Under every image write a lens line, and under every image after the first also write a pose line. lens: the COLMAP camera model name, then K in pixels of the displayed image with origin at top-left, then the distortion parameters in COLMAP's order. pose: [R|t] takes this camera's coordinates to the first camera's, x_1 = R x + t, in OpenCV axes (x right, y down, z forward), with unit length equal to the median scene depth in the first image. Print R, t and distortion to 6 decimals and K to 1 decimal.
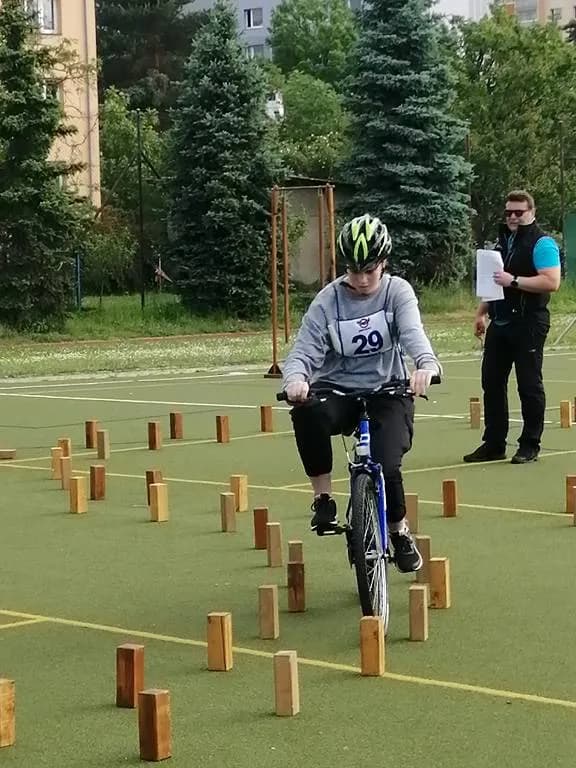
lens RADIAL K [[2403.7, 0, 288.0], [0, 2403.7, 384.0], [0, 0, 1]] dist [0.071442, 0.120167]
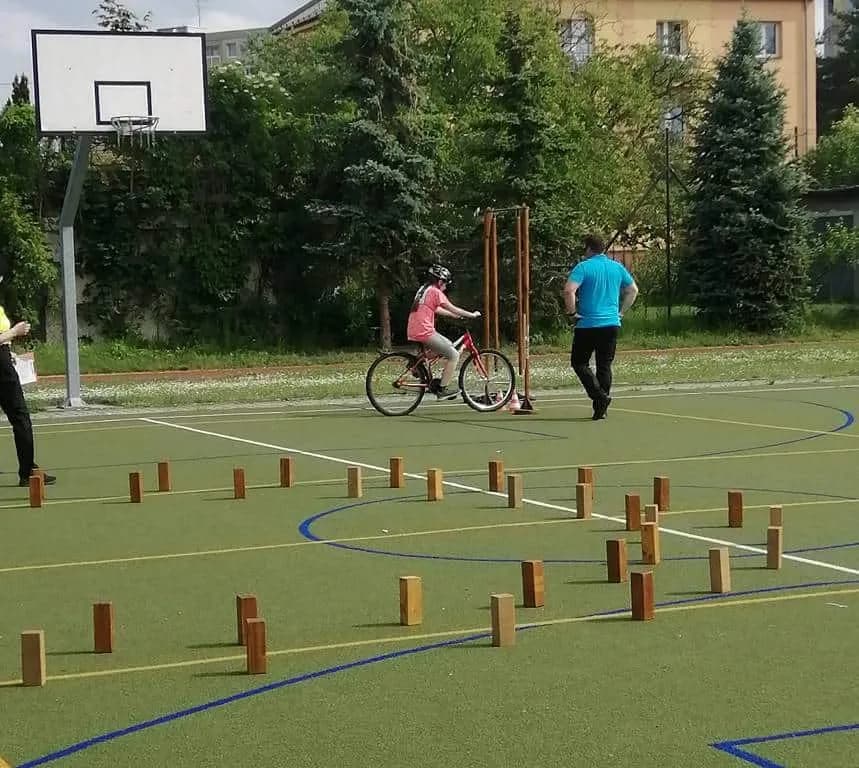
lens RADIAL K [[2126.8, 0, 429.5], [0, 2126.8, 384.0], [0, 0, 1]] dist [0.104708, 0.584192]
pose [[0.955649, 0.013965, -0.294177, 0.115343], [-0.012505, 0.999898, 0.006846, -0.009628], [0.294242, -0.002864, 0.955727, 0.101615]]
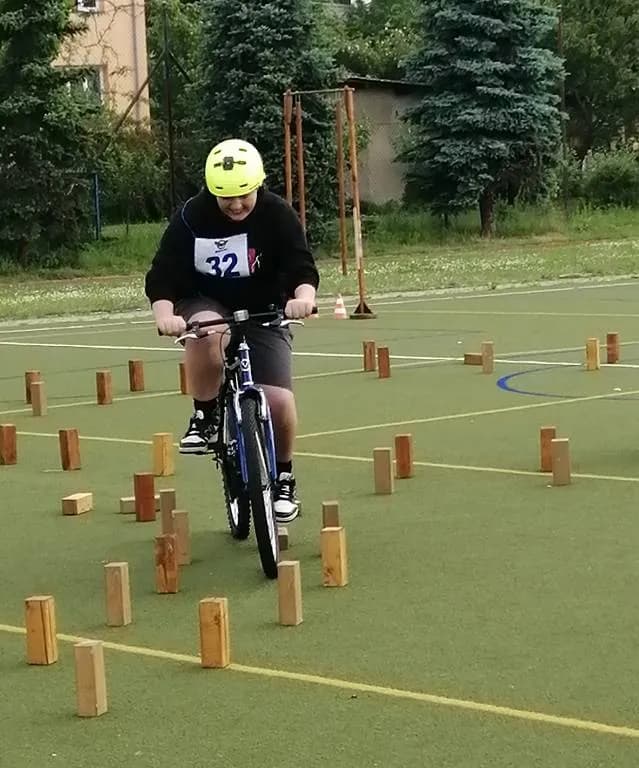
lens RADIAL K [[2829.3, 0, 319.5], [0, 2829.3, 384.0], [0, 0, 1]] dist [0.144324, 0.056581]
pose [[0.999496, -0.016152, -0.027341, 0.018190], [0.016735, 0.999635, 0.021213, 0.000054], [0.026988, -0.021660, 0.999401, 0.000191]]
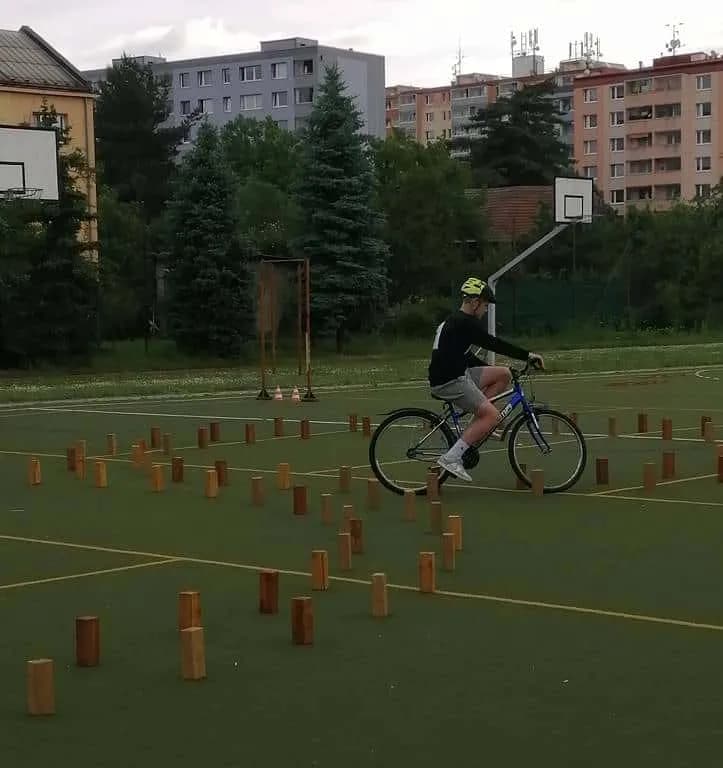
lens RADIAL K [[1798.1, 0, 360.9], [0, 1798.1, 421.5], [0, 0, 1]] dist [0.169364, -0.140292]
pose [[0.997238, 0.002729, 0.074218, -0.015808], [-0.003208, 0.999975, 0.006336, 0.001824], [-0.074199, -0.006556, 0.997222, -0.016347]]
